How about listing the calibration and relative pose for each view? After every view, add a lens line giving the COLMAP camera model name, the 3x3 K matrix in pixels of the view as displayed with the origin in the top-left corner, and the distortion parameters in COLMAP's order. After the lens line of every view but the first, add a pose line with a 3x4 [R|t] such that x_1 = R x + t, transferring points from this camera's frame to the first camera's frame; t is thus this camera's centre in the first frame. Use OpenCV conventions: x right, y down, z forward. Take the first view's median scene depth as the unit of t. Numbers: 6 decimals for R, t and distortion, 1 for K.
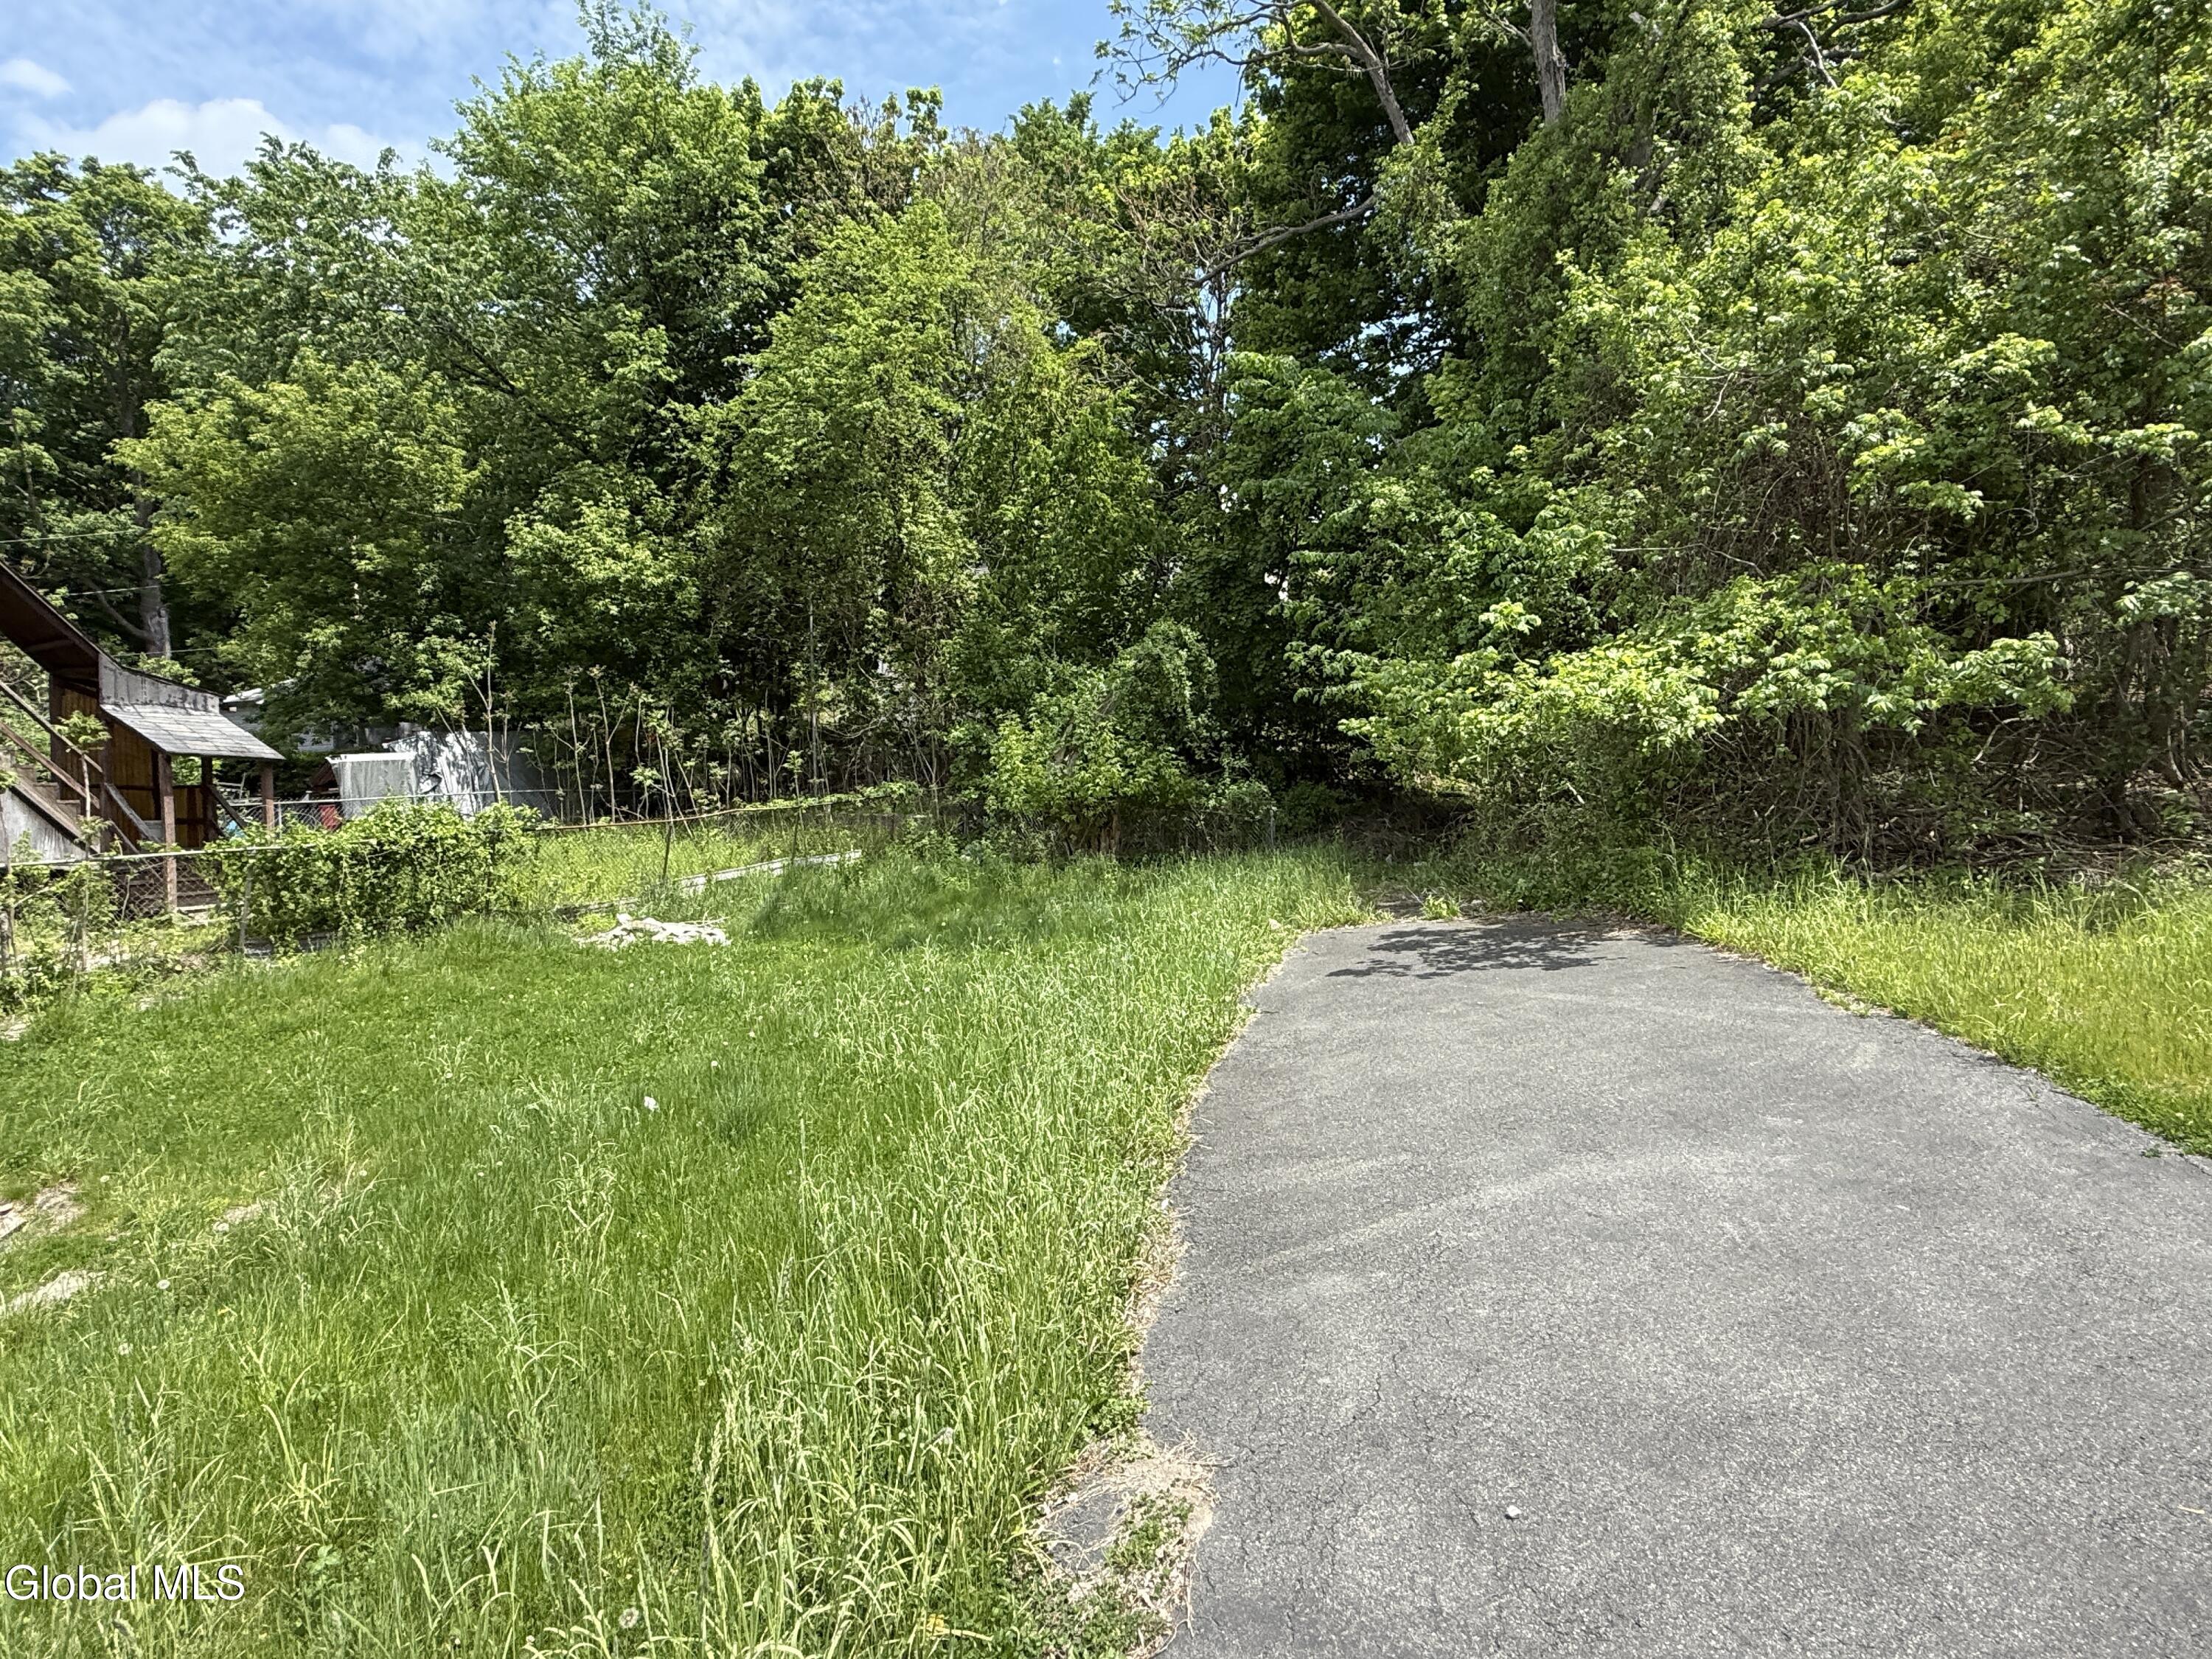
lens RADIAL K [[1174.5, 0, 1115.4], [0, 1174.5, 833.3], [0, 0, 1]] dist [0.005977, -0.002183]
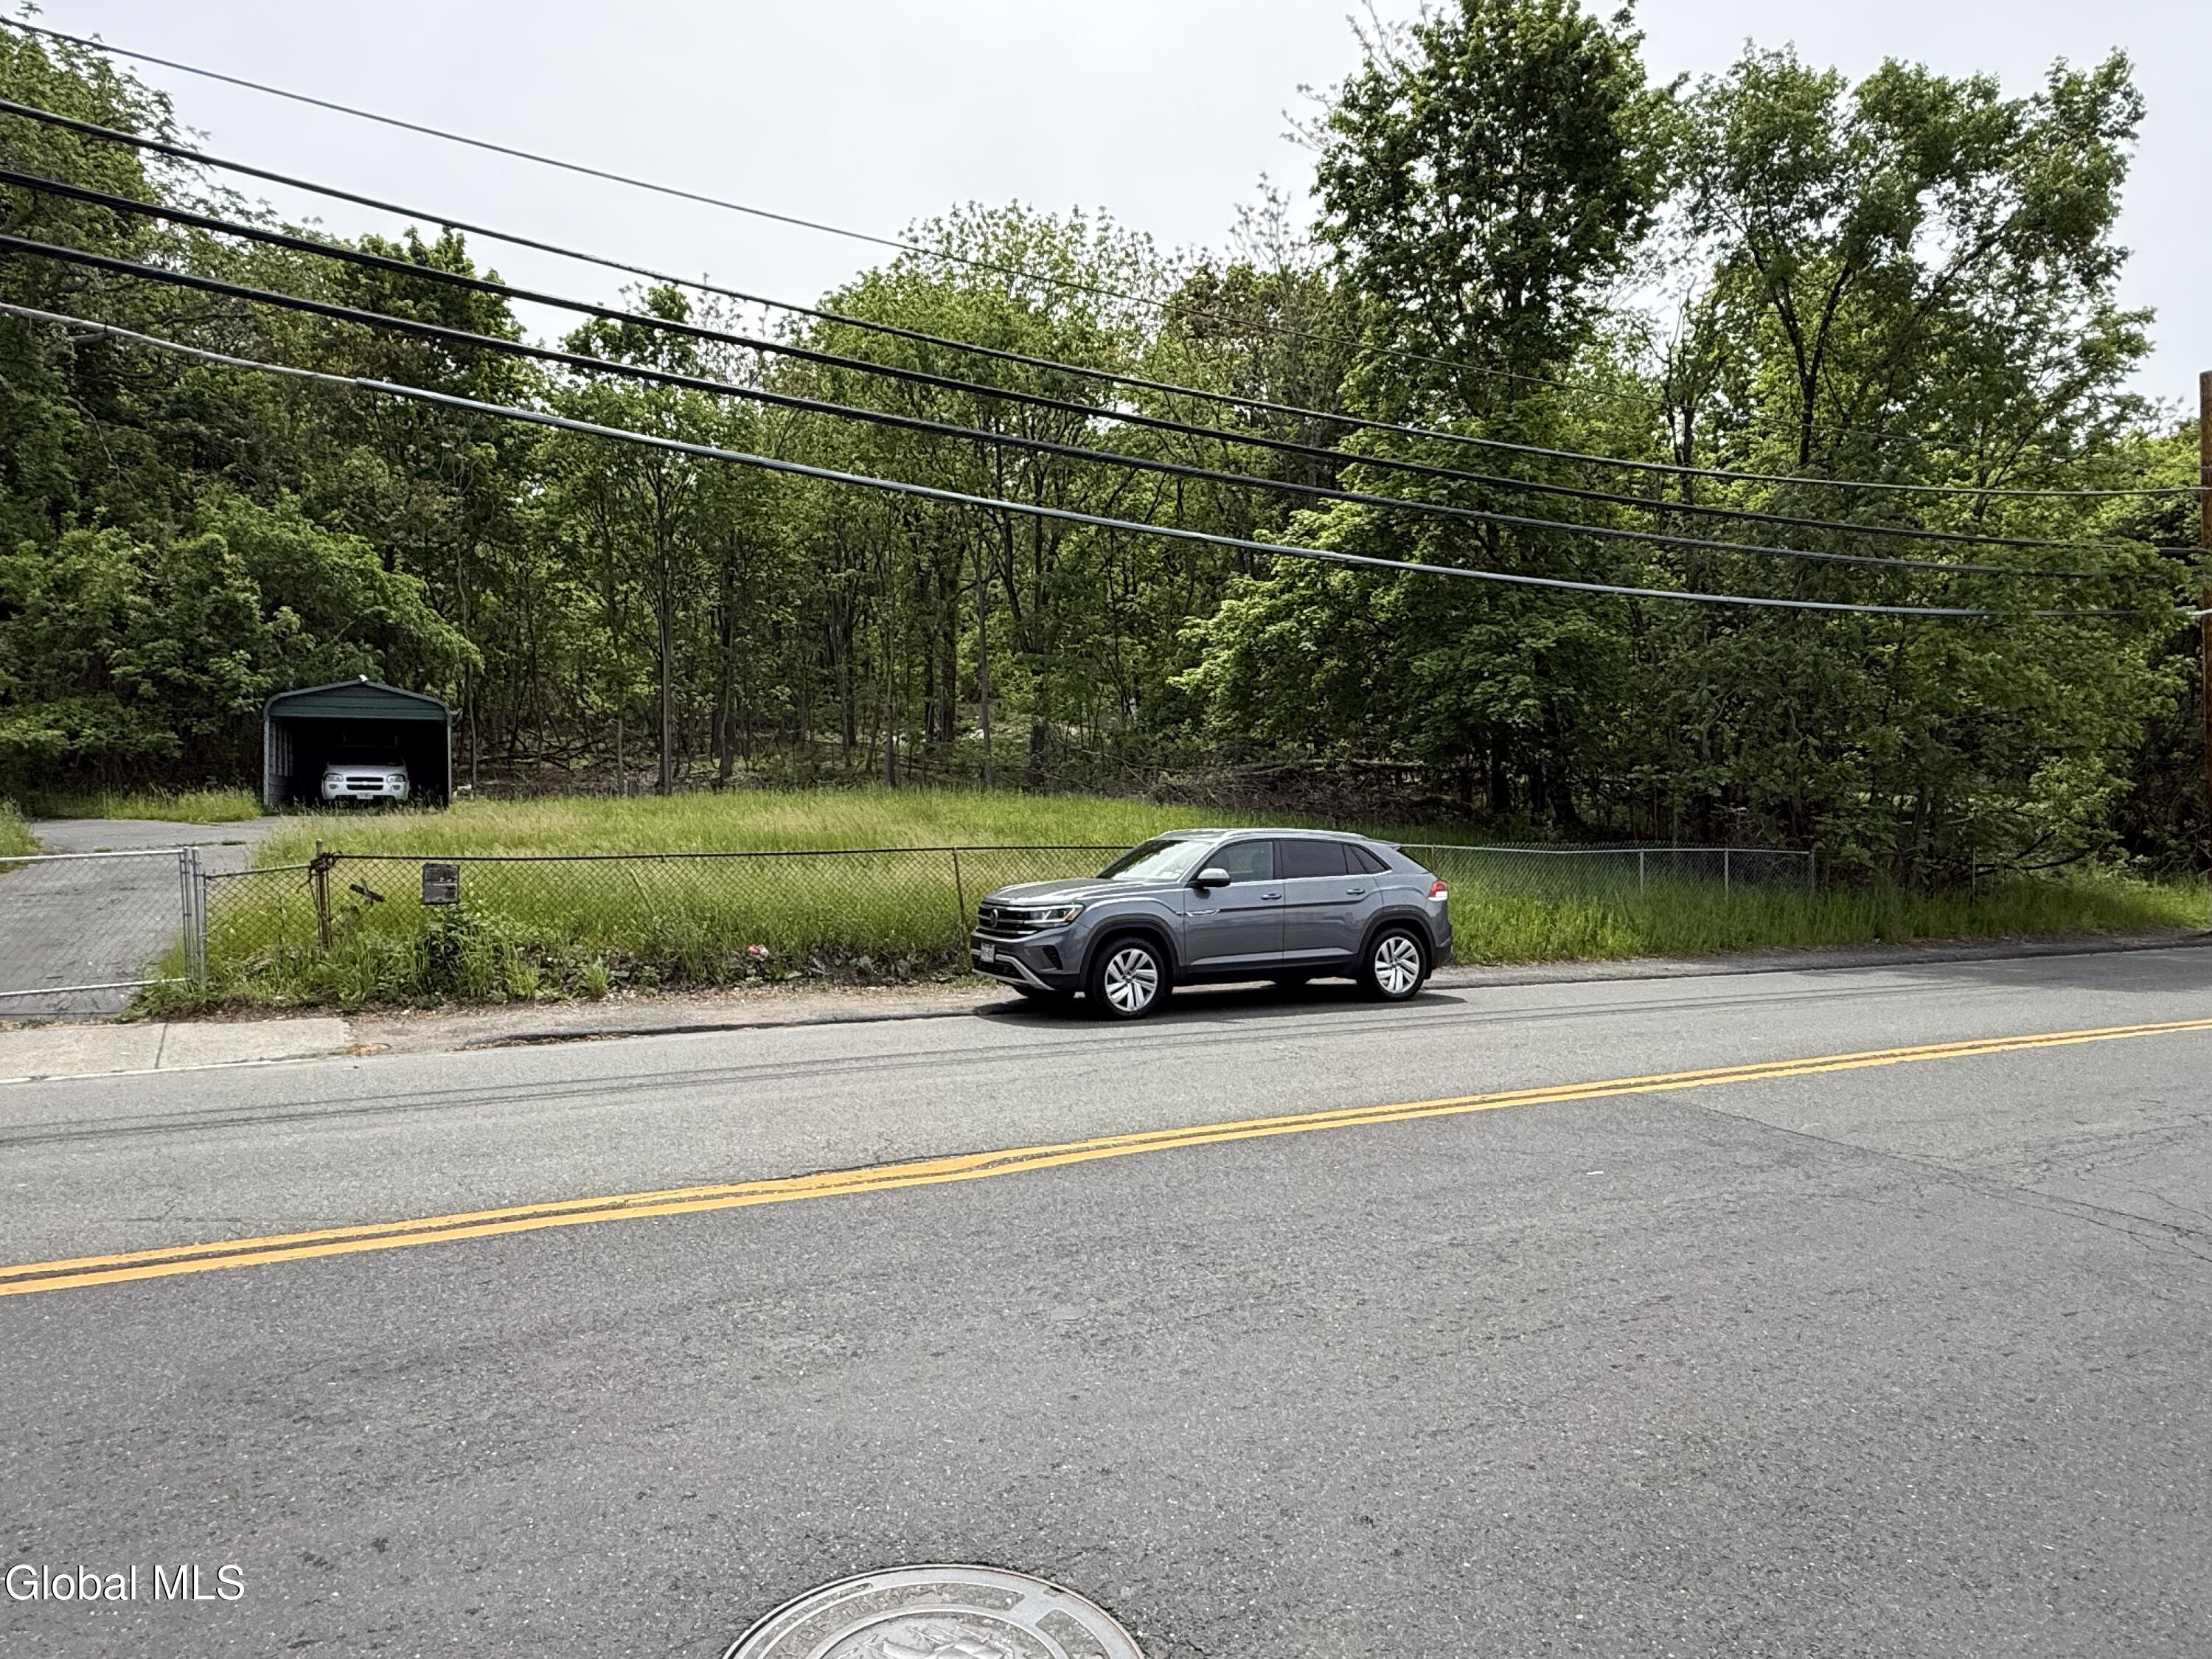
lens RADIAL K [[1371.1, 0, 1097.1], [0, 1371.1, 827.2], [0, 0, 1]] dist [0.008161, -0.000461]
pose [[0.367704, 0.032000, 0.929392, -0.675893], [0.022519, 0.998808, -0.043300, 0.123152], [-0.929670, 0.036850, 0.366545, -1.036182]]
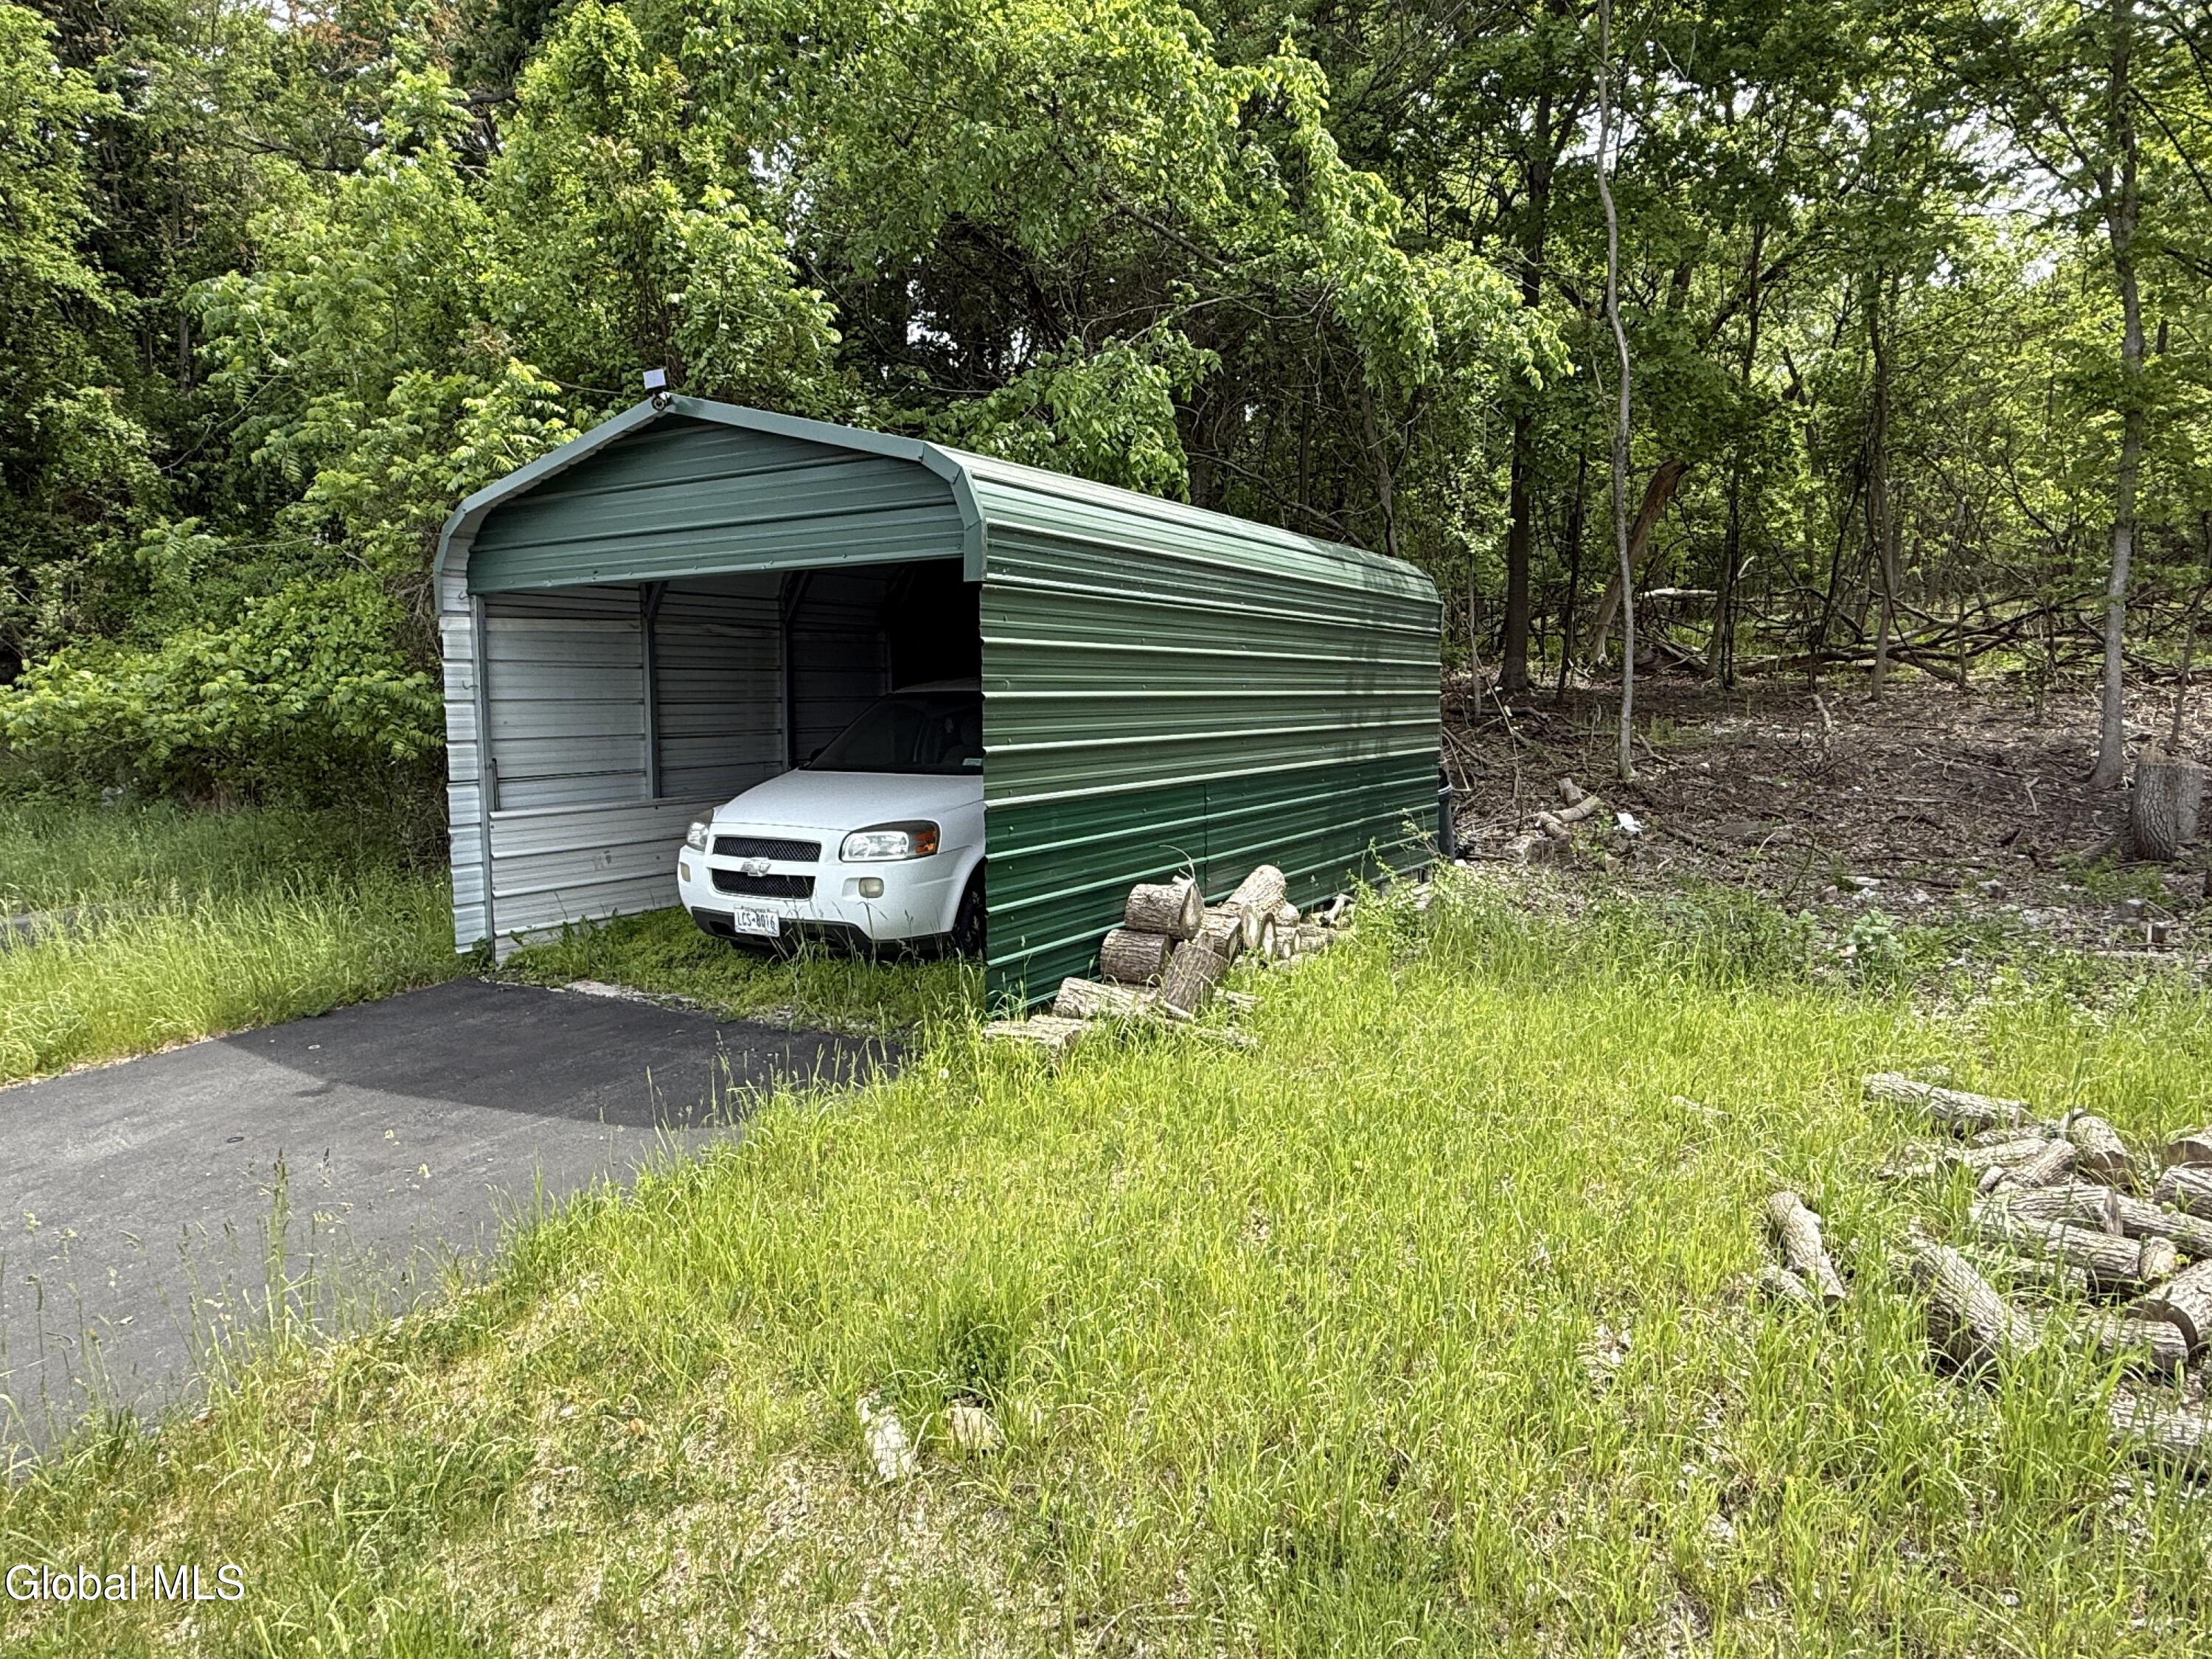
lens RADIAL K [[1371.0, 0, 1093.7], [0, 1371.0, 815.2], [0, 0, 1]] dist [0.011120, -0.002180]
pose [[0.976298, 0.017942, 0.215684, 0.390646], [-0.027012, 0.998867, 0.039177, -0.030569], [-0.214736, -0.044075, 0.975677, -0.129140]]
